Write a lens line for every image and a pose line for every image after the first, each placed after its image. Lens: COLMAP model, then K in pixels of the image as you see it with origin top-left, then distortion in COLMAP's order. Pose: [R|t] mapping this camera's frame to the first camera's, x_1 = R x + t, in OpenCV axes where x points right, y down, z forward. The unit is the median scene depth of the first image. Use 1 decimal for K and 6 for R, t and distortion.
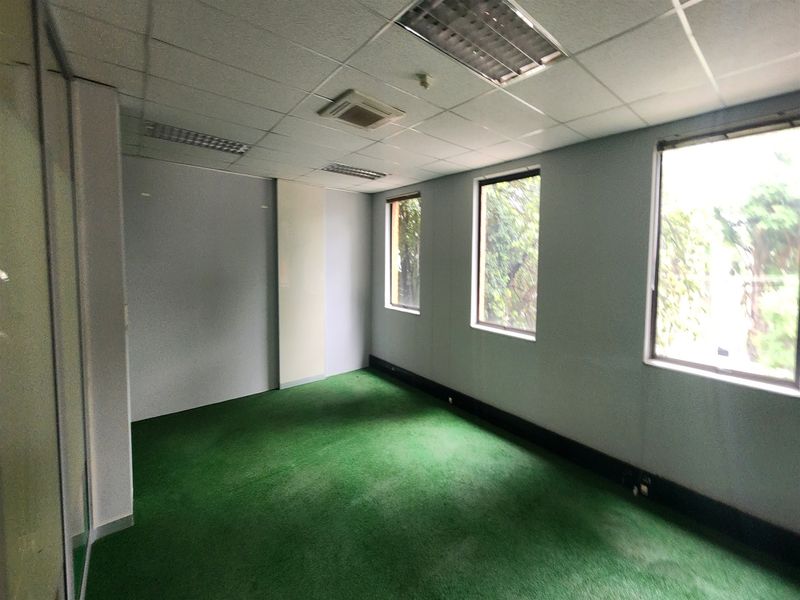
lens RADIAL K [[323.0, 0, 398.3], [0, 323.0, 305.5], [0, 0, 1]] dist [0.003362, 0.000181]
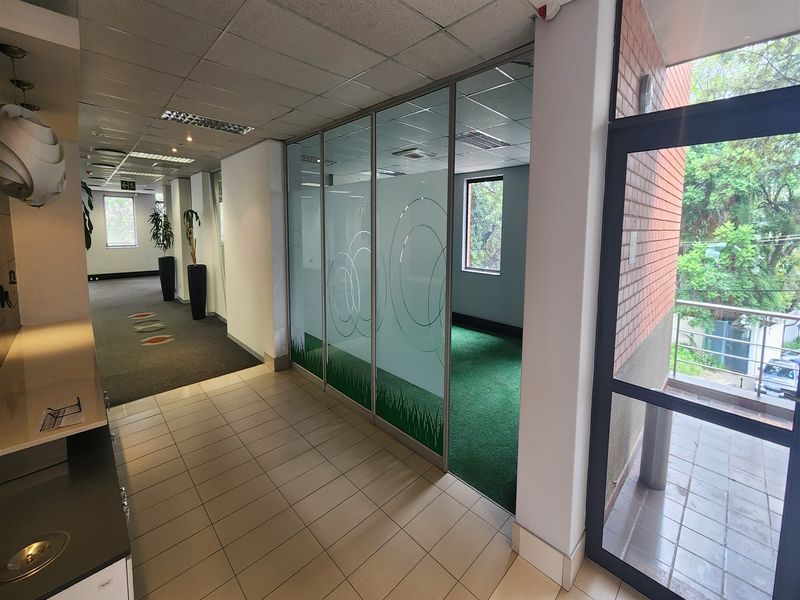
lens RADIAL K [[323.0, 0, 399.1], [0, 323.0, 300.9], [0, 0, 1]] dist [0.003362, 0.000181]
pose [[0.995628, -0.024499, 0.090139, -0.158218], [0.017948, 0.997187, 0.072777, 0.062318], [-0.091668, -0.070841, 0.993267, -0.394233]]
